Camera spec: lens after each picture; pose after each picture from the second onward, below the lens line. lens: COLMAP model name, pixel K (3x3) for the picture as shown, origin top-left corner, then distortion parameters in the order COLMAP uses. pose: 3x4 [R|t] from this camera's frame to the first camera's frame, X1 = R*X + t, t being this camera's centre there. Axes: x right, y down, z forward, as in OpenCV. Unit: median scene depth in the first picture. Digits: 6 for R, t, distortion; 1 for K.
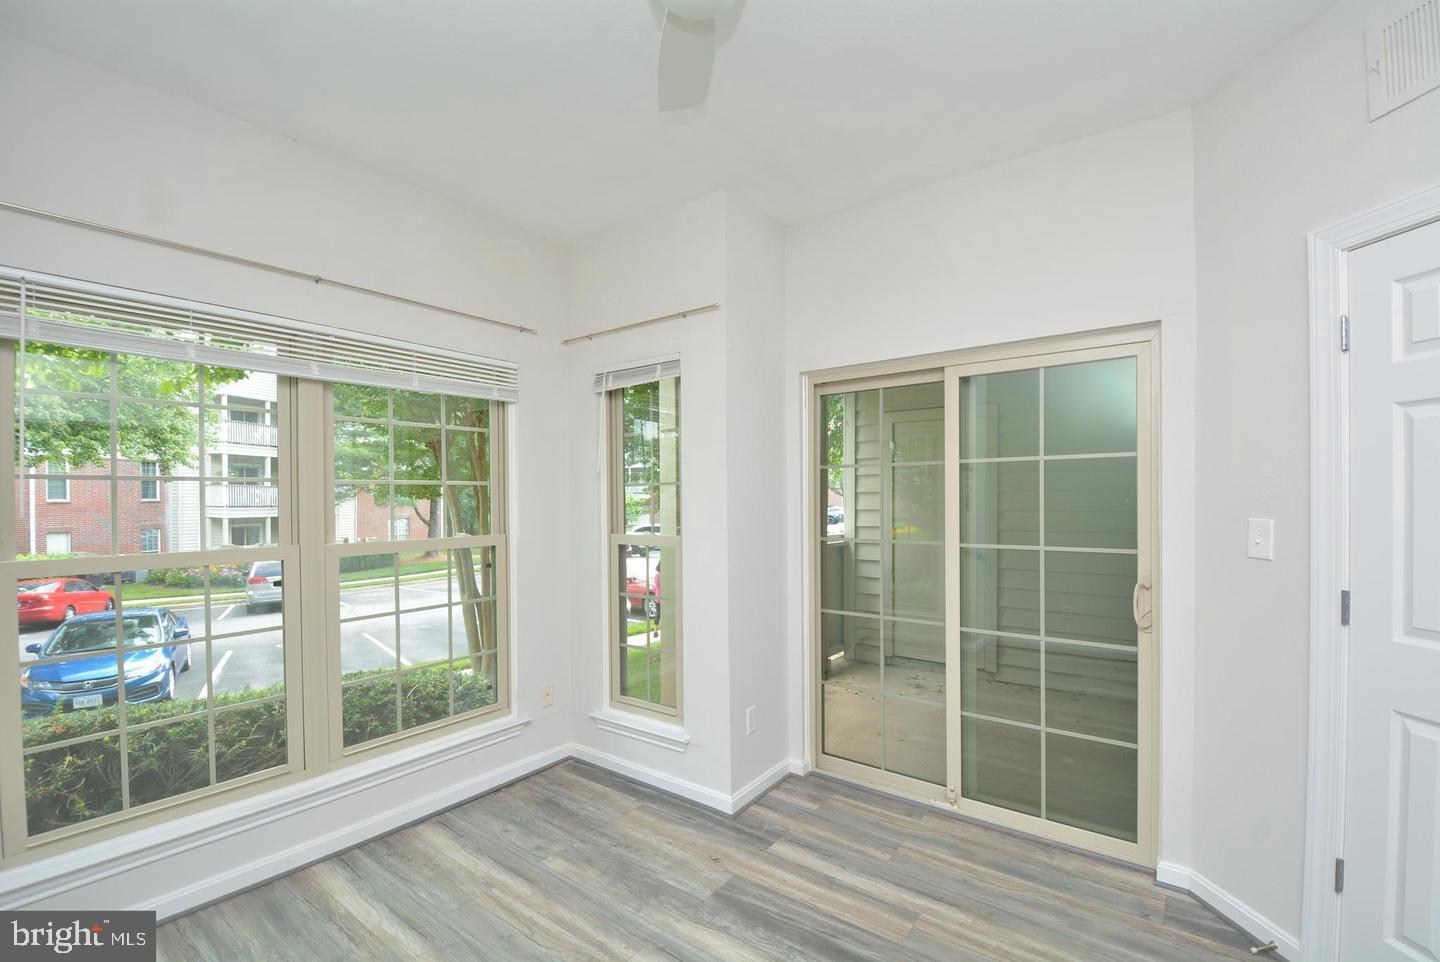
lens RADIAL K [[628.7, 0, 737.8], [0, 628.7, 501.1], [0, 0, 1]] dist [0.008666, -0.017177]
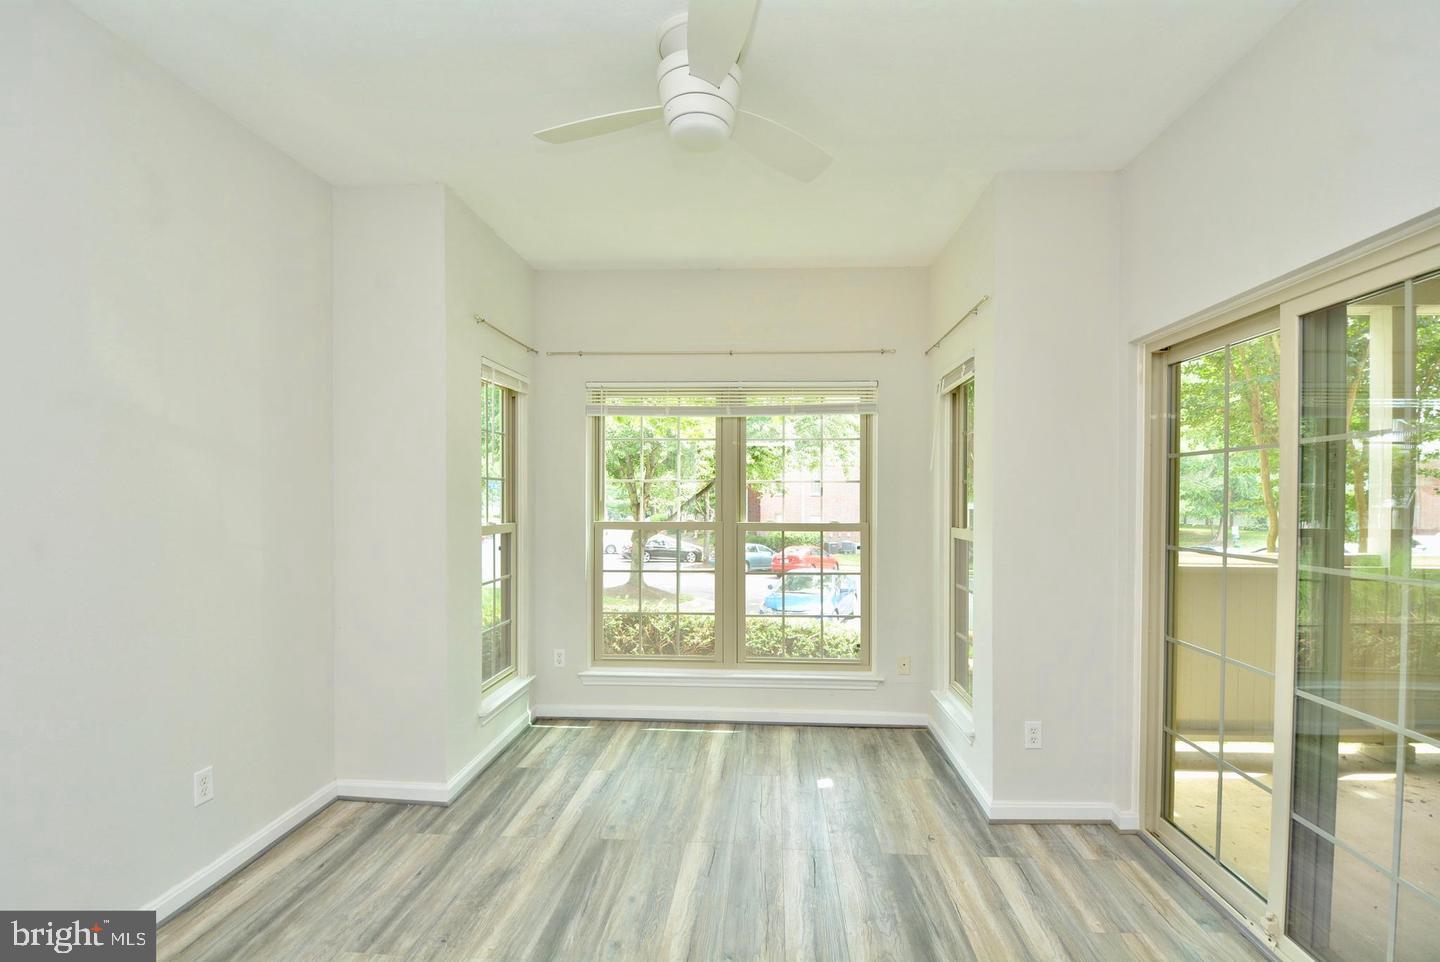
lens RADIAL K [[628.7, 0, 737.8], [0, 628.7, 501.1], [0, 0, 1]] dist [0.008666, -0.017177]
pose [[0.552237, 0.016866, -0.833516, 0.593355], [-0.012738, 0.999849, 0.011793, 0.000164], [0.833590, 0.004105, 0.552369, 0.138514]]
